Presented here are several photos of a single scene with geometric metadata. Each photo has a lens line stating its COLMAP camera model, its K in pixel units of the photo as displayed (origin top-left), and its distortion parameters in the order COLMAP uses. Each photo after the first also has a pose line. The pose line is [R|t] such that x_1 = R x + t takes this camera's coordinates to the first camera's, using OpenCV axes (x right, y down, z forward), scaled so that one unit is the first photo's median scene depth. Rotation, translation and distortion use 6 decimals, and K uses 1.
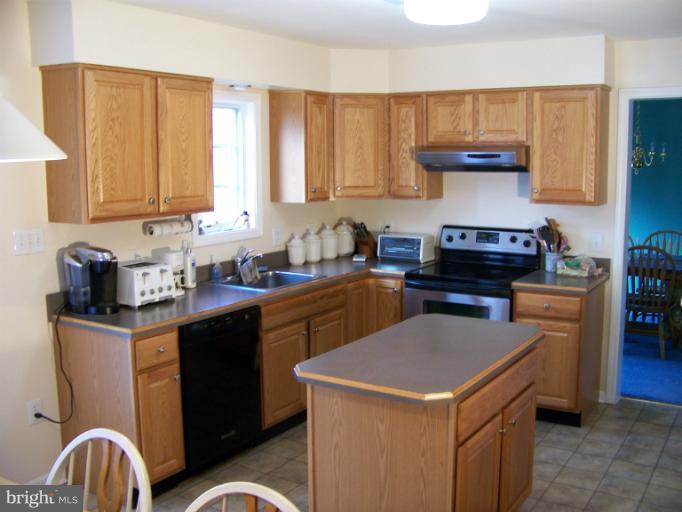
lens RADIAL K [[709.4, 0, 344.8], [0, 709.4, 259.2], [0, 0, 1]] dist [-0.169103, 0.000000]
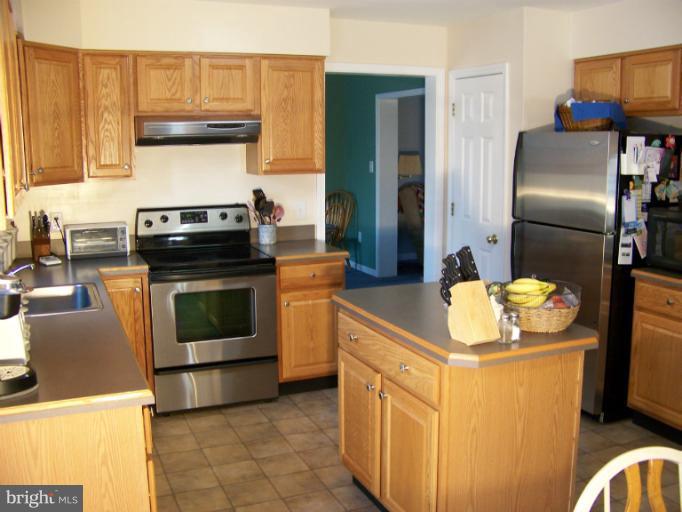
lens RADIAL K [[709.4, 0, 341.8], [0, 709.4, 260.5], [0, 0, 1]] dist [-0.169103, 0.000000]
pose [[0.571913, -0.131932, 0.809636, -0.458593], [0.119351, 0.989862, 0.076993, -0.024000], [-0.811586, 0.052598, 0.581861, 0.337770]]
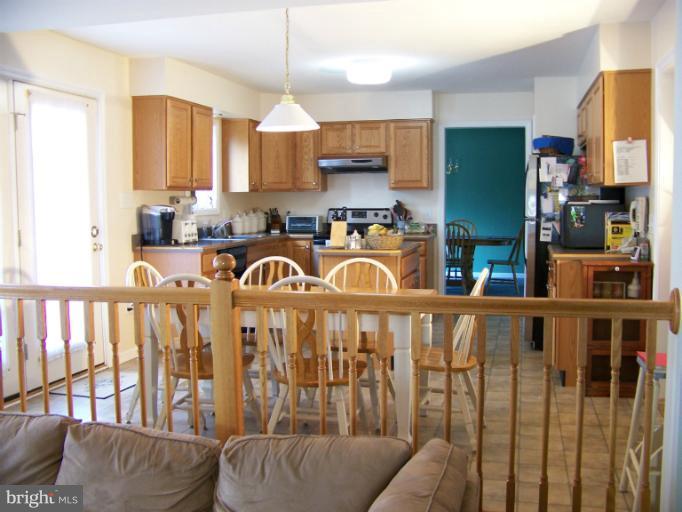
lens RADIAL K [[709.4, 0, 339.4], [0, 709.4, 251.7], [0, 0, 1]] dist [-0.169103, 0.000000]
pose [[0.951020, -0.023578, 0.308230, -0.350625], [0.045565, 0.996888, -0.064329, 0.160970], [-0.305754, 0.075222, 0.949135, -0.514886]]
